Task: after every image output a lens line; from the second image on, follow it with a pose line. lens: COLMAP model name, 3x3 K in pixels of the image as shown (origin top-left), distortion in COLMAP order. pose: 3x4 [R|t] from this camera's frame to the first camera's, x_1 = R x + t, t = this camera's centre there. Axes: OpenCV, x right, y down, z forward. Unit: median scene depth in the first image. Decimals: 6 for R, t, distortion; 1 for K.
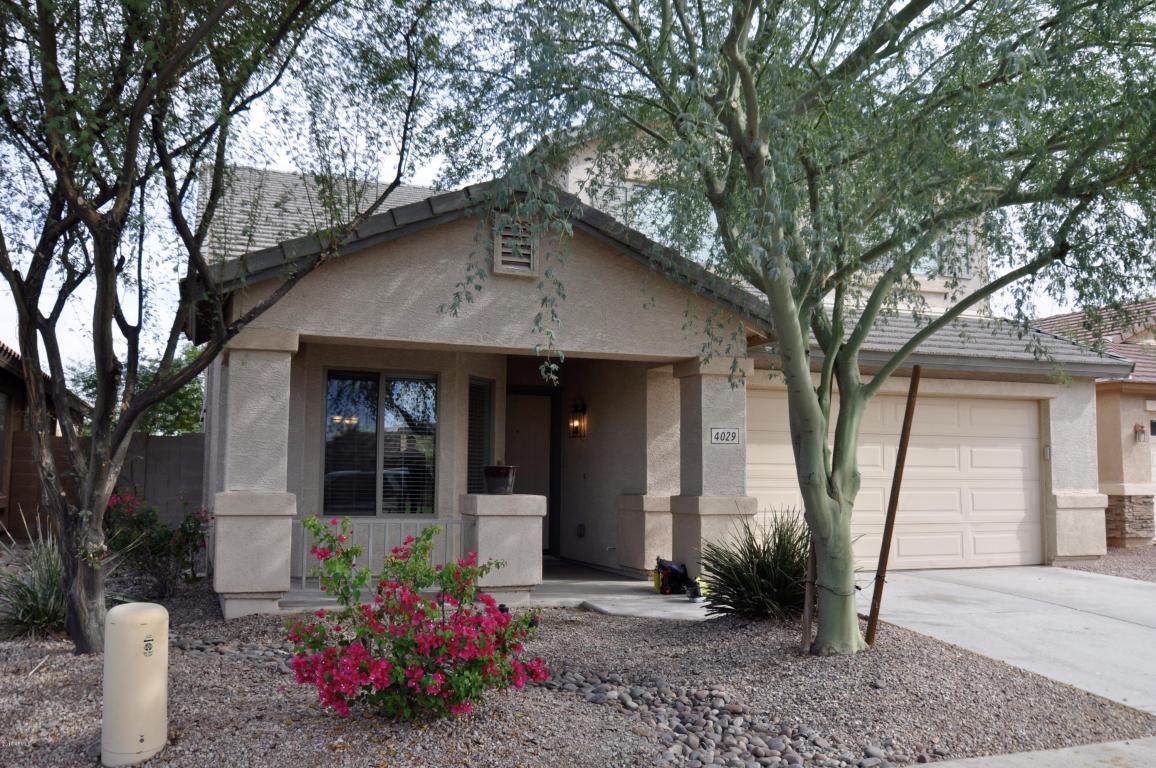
lens RADIAL K [[1014.4, 0, 576.2], [0, 1014.4, 385.3], [0, 0, 1]] dist [-0.042353, 0.002016]
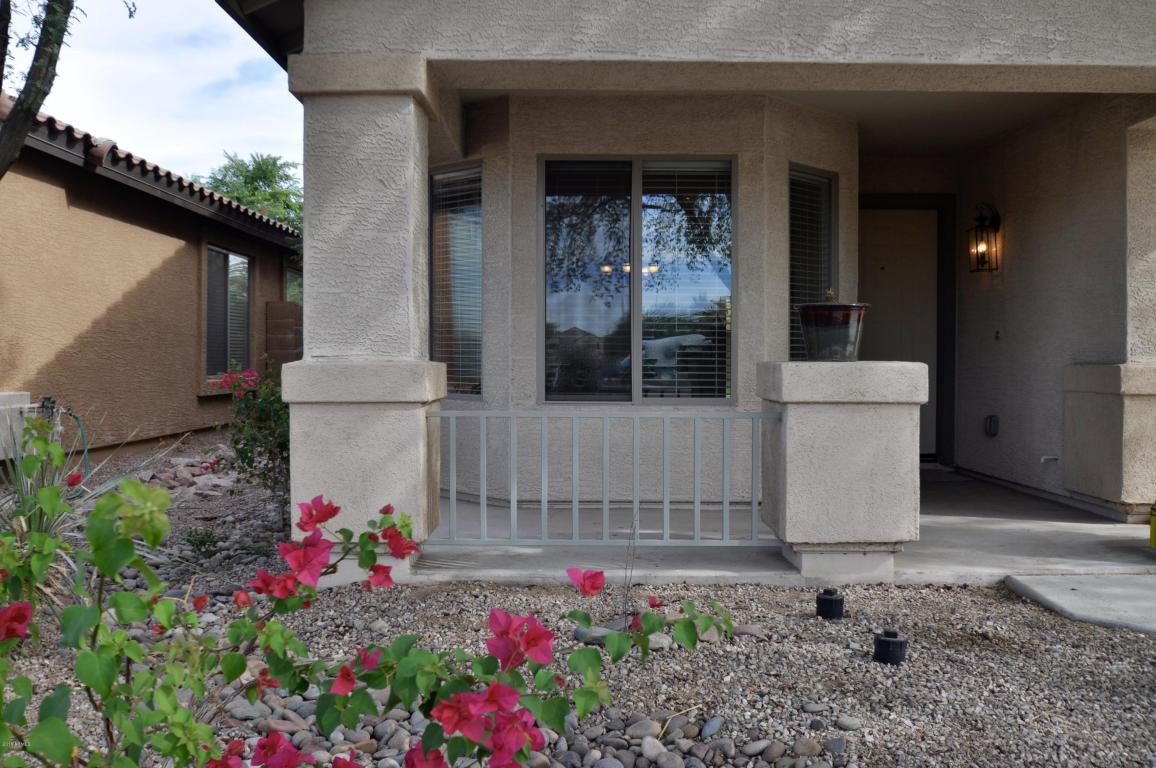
lens RADIAL K [[1024.2, 0, 576.4], [0, 1024.2, 386.1], [0, 0, 1]] dist [-0.054979, 0.002134]
pose [[0.933133, -0.000971, -0.359529, -0.009920], [0.043015, 0.993115, 0.108961, 0.052086], [0.356948, -0.117140, 0.926750, 0.424841]]
